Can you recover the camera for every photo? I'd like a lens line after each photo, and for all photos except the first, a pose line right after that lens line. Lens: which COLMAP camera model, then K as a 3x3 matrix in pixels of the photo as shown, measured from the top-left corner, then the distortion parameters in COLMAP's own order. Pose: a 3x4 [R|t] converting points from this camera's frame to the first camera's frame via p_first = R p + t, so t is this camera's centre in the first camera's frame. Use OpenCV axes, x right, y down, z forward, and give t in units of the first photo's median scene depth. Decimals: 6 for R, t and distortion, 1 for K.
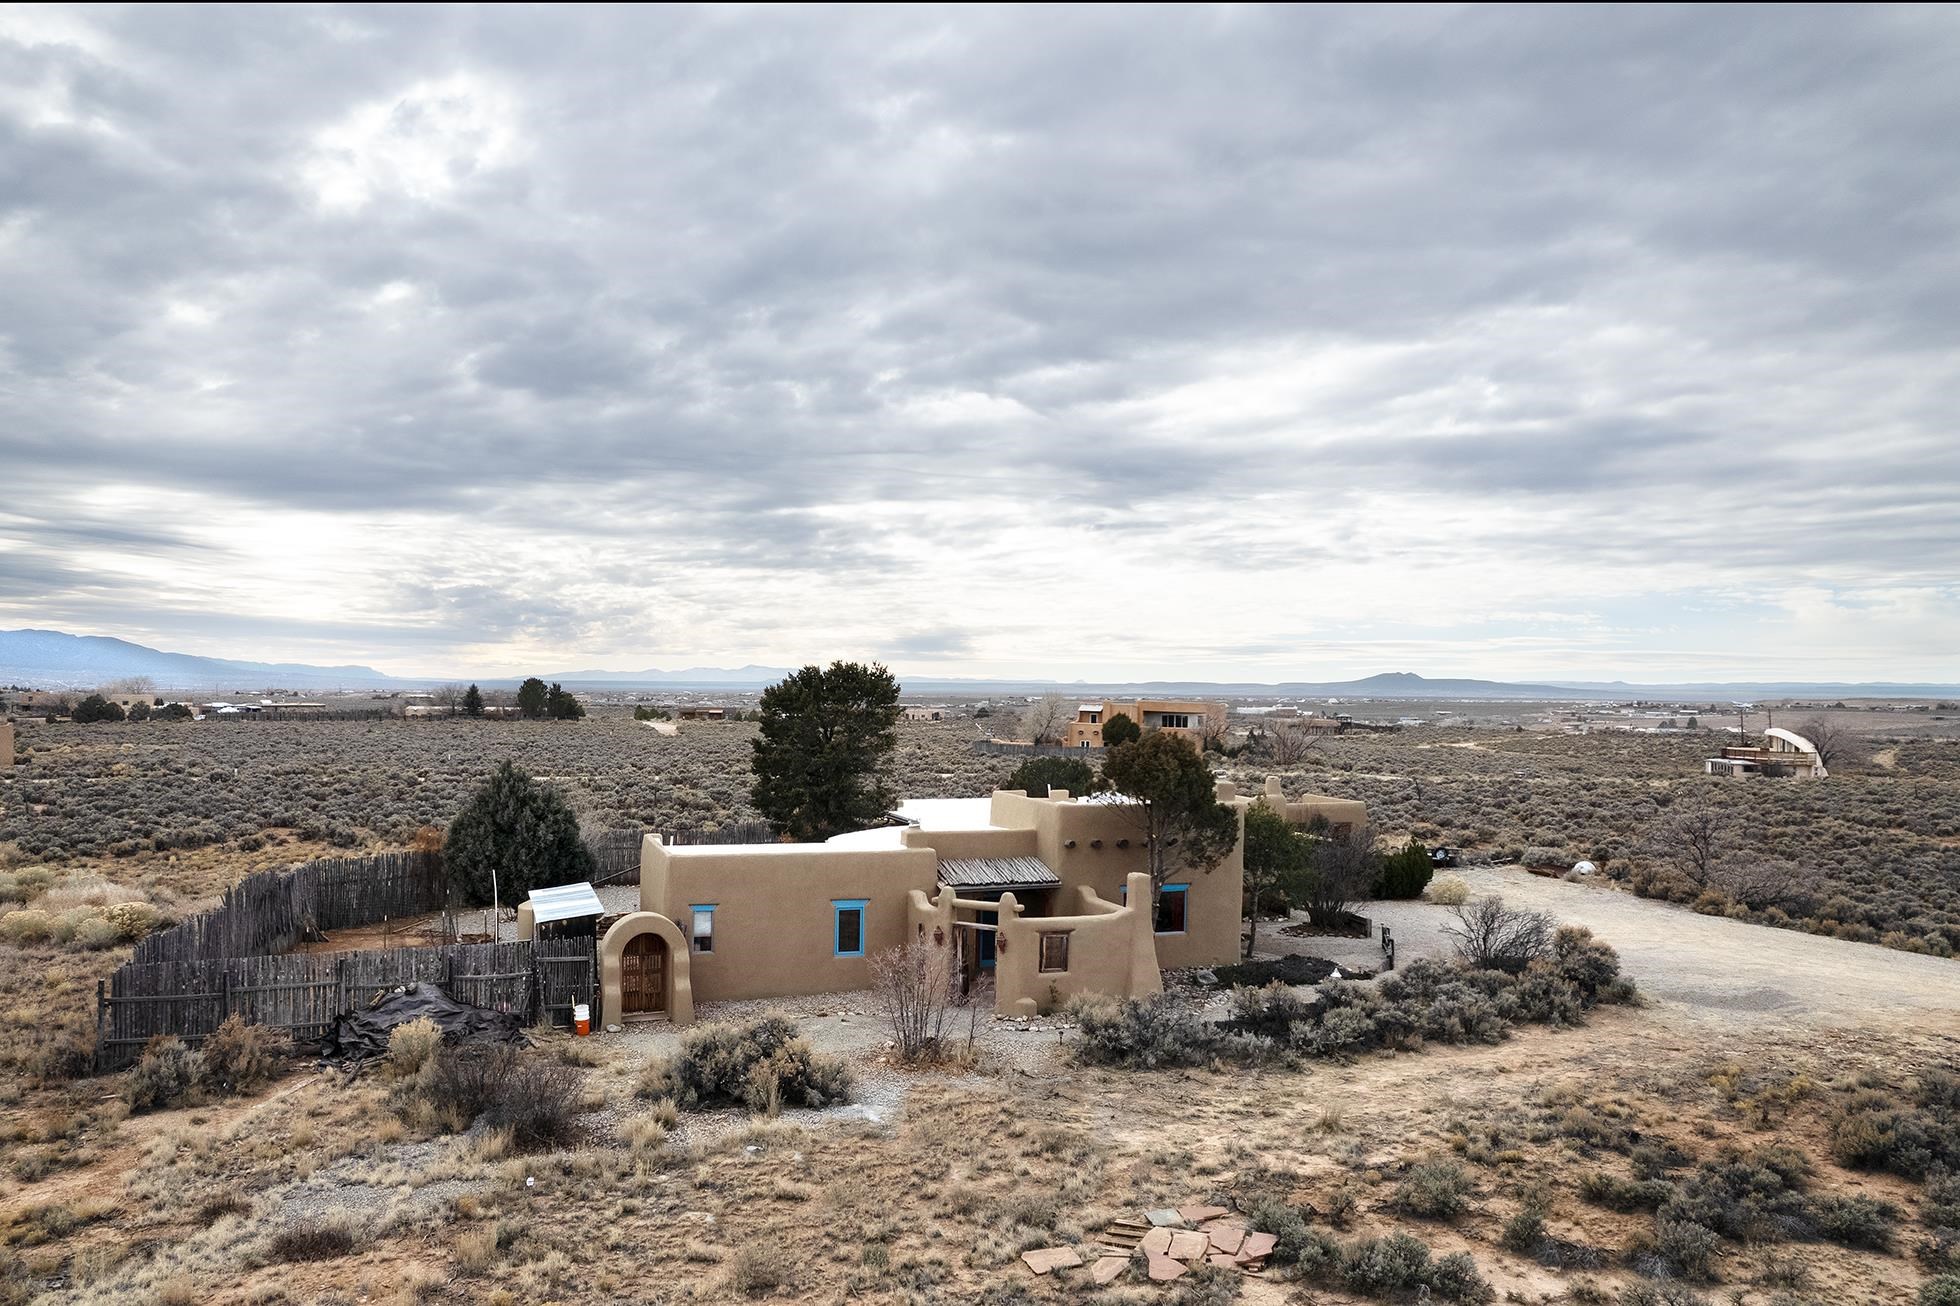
lens RADIAL K [[1337.0, 0, 980.0], [0, 1337.0, 653.0], [0, 0, 1]] dist [-0.004740, 0.001636]
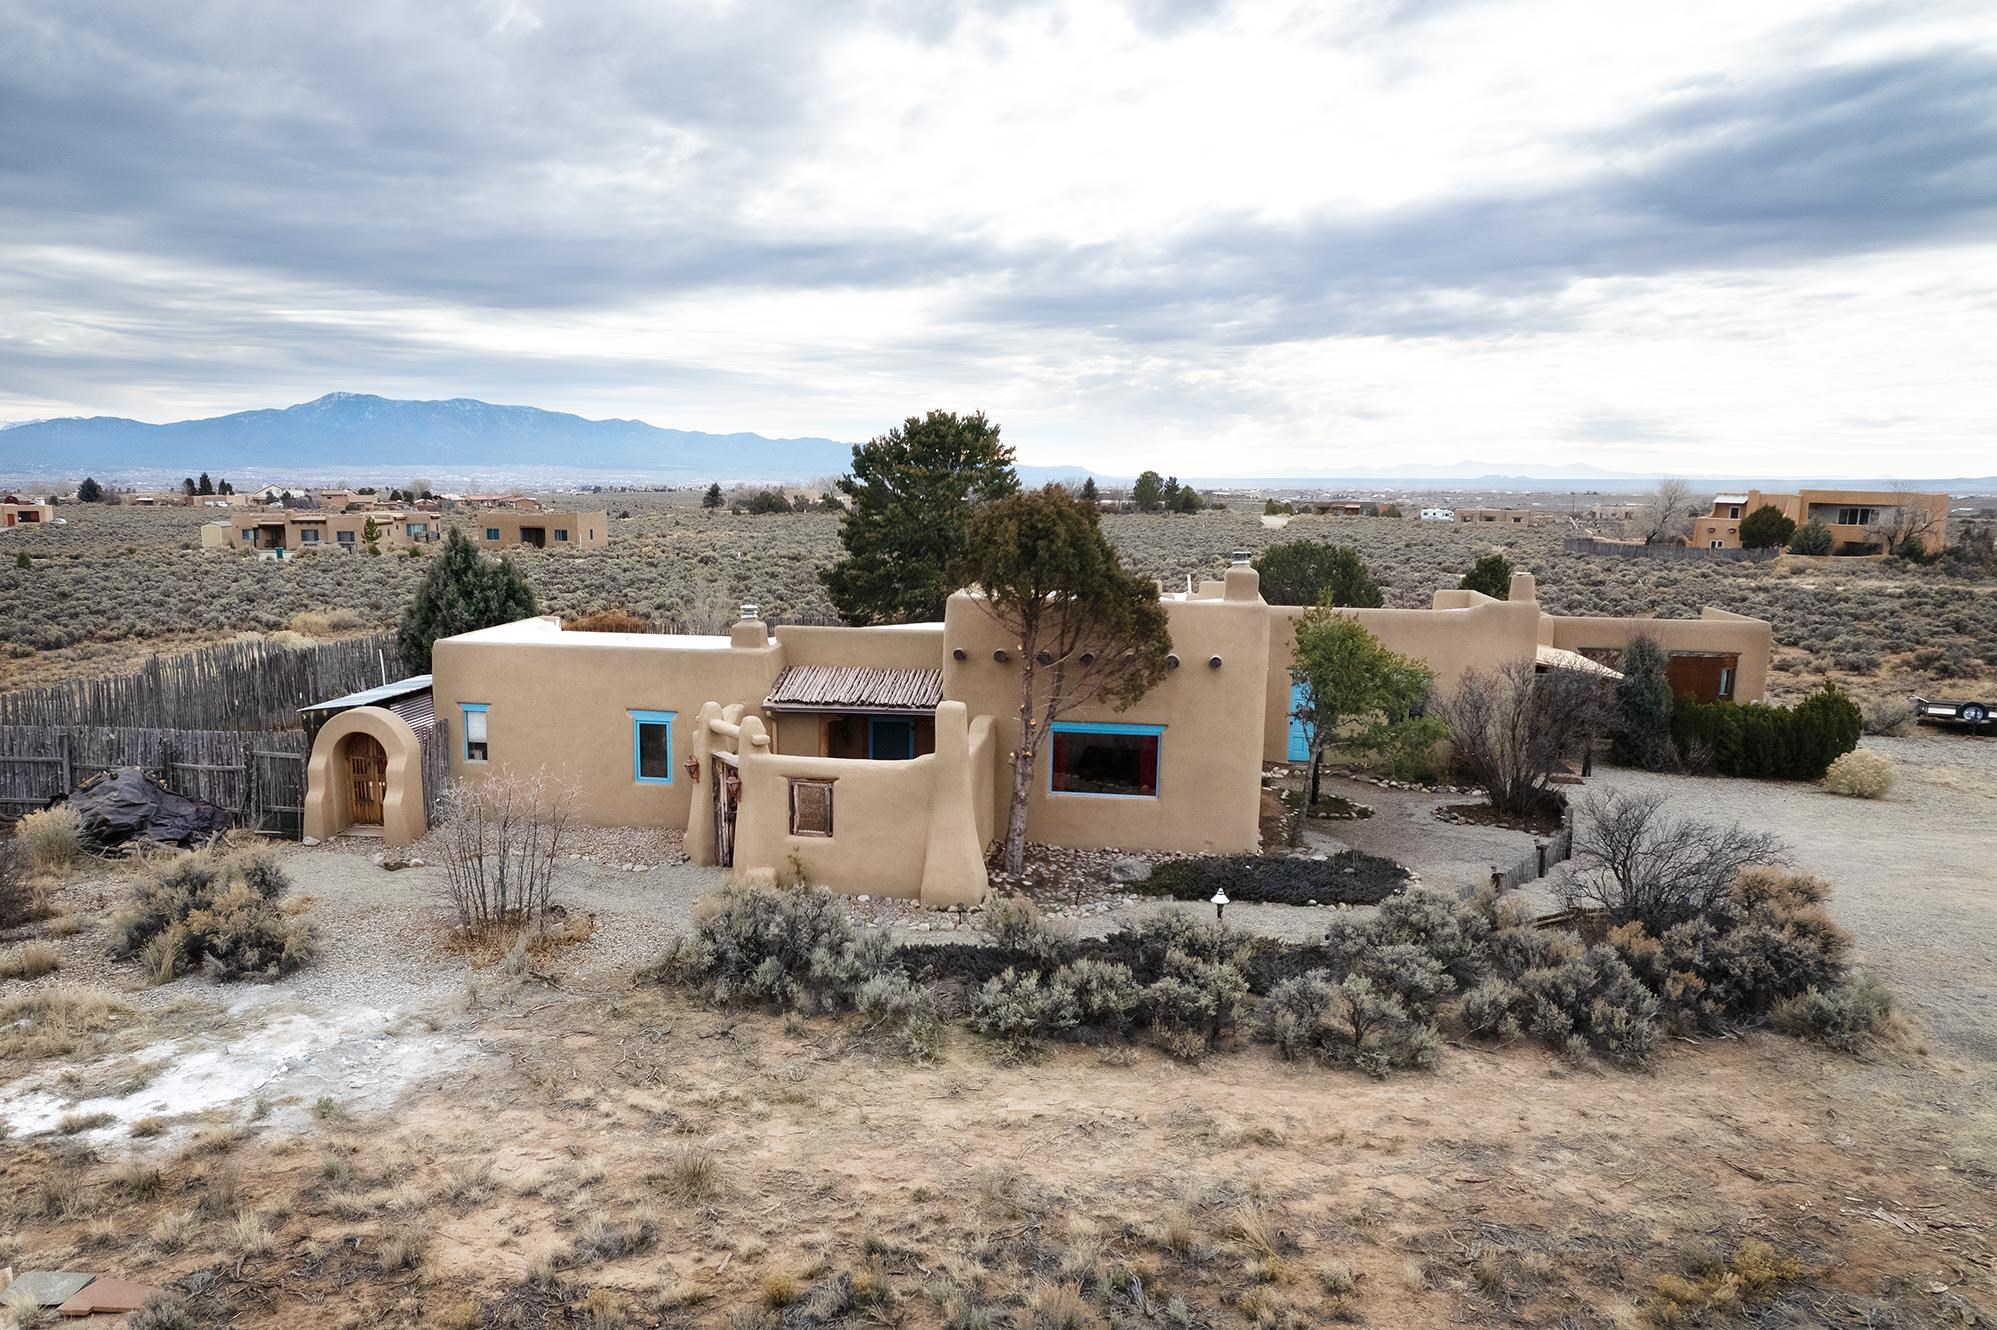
lens RADIAL K [[1362.2, 0, 998.5], [0, 1362.2, 665.0], [0, 0, 1]] dist [-0.004740, 0.001636]
pose [[0.882357, 0.058375, -0.466947, 0.405006], [0.015338, 0.988181, 0.152520, 0.042931], [0.470331, -0.141739, 0.871033, 0.402713]]
